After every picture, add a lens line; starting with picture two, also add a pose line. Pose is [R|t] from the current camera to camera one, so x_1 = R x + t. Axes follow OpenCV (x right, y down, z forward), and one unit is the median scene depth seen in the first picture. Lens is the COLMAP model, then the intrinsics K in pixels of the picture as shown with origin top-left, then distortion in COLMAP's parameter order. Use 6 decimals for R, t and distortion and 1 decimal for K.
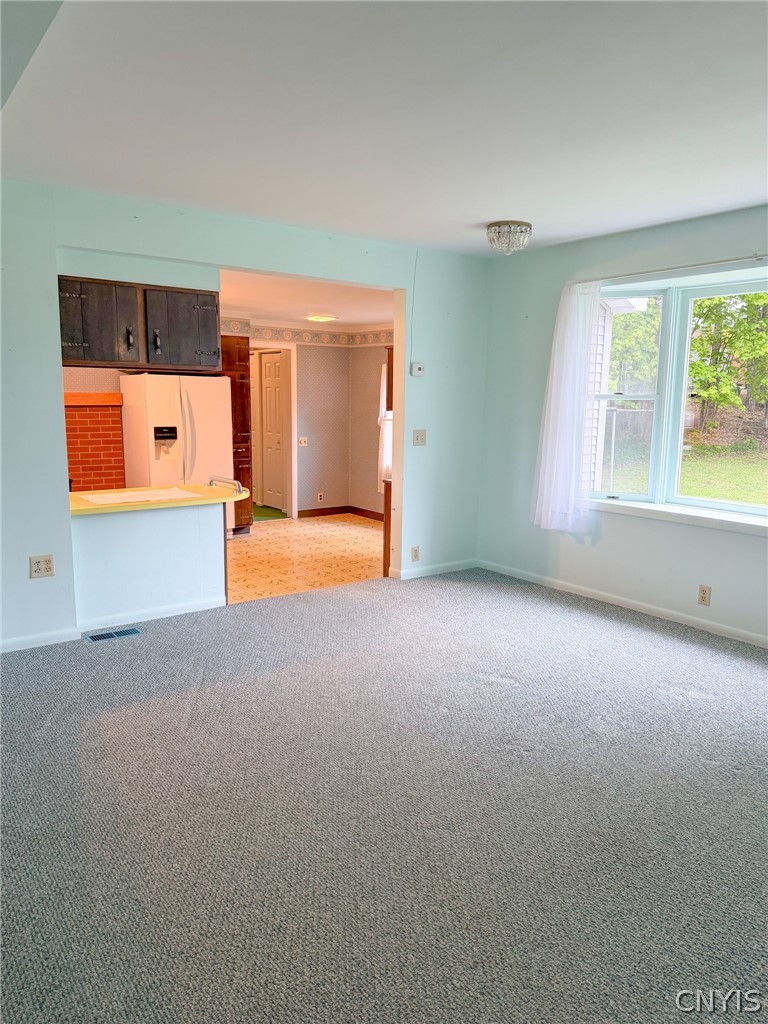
lens RADIAL K [[710.9, 0, 384.0], [0, 710.9, 512.0], [0, 0, 1]] dist [0.003909, 0.000190]
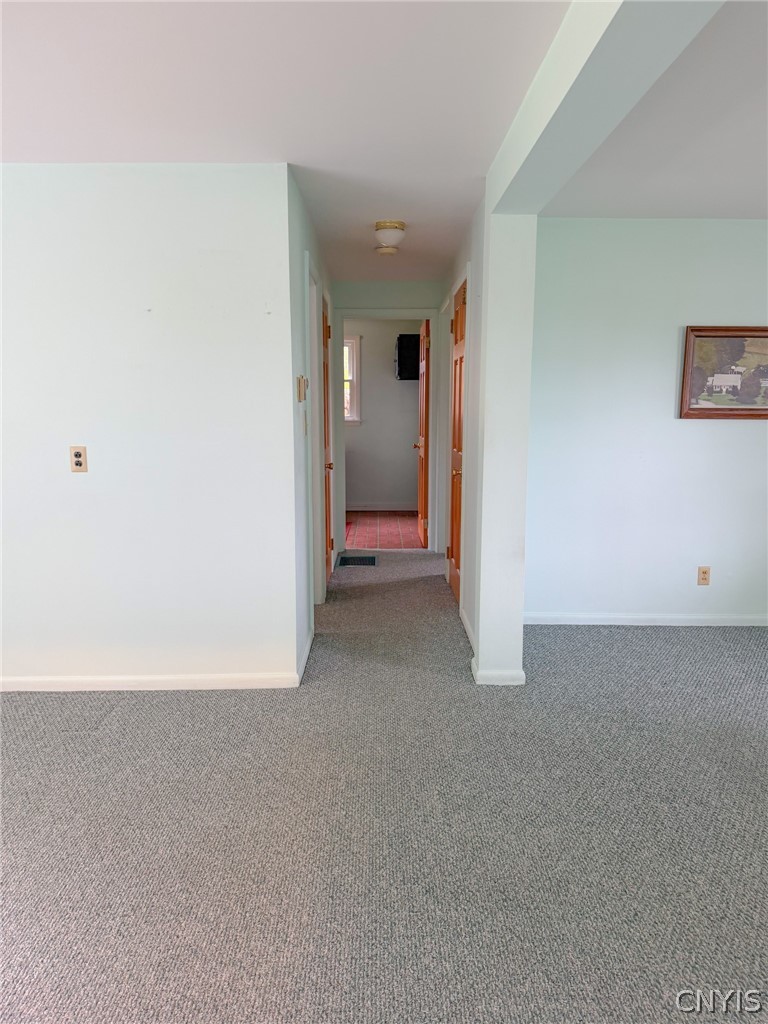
lens RADIAL K [[710.9, 0, 384.0], [0, 710.9, 512.0], [0, 0, 1]] dist [0.003909, 0.000190]
pose [[-0.812506, -0.100495, 0.574226, -0.276157], [0.084194, 0.954472, 0.286172, -0.116225], [-0.576841, 0.280863, -0.767053, 0.721885]]
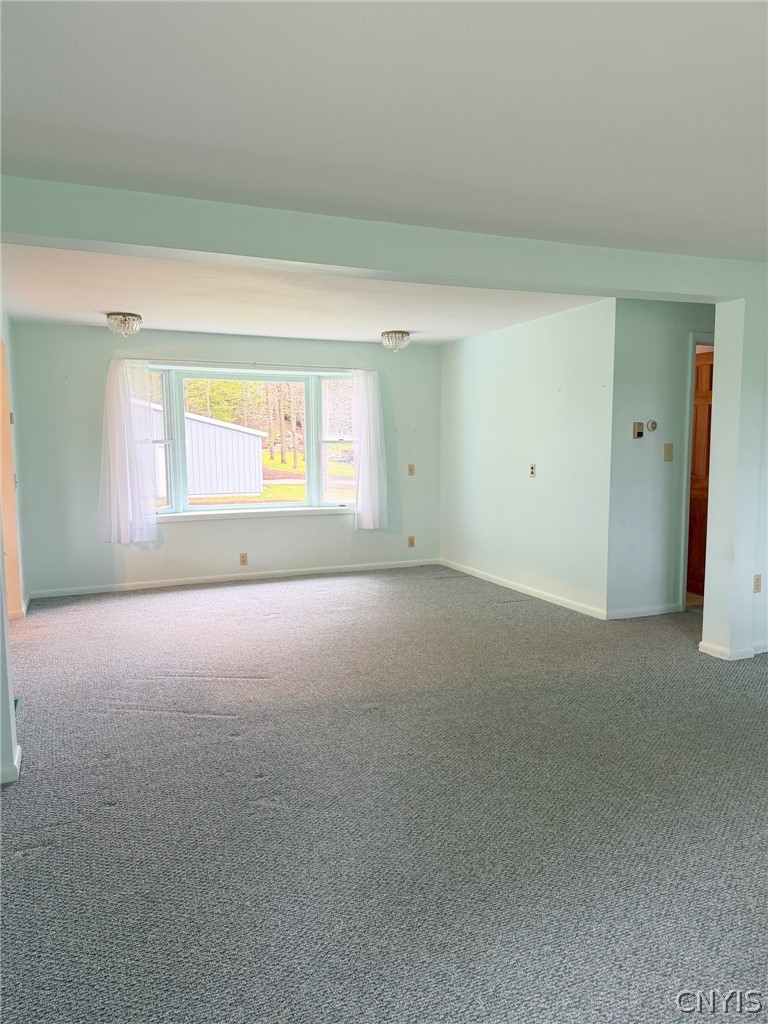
lens RADIAL K [[710.9, 0, 384.0], [0, 710.9, 512.0], [0, 0, 1]] dist [0.003909, 0.000190]
pose [[0.232329, -0.116105, 0.965683, -1.045825], [0.171065, 0.982251, 0.076941, -0.060579], [-0.957476, 0.147319, 0.248067, 0.257182]]
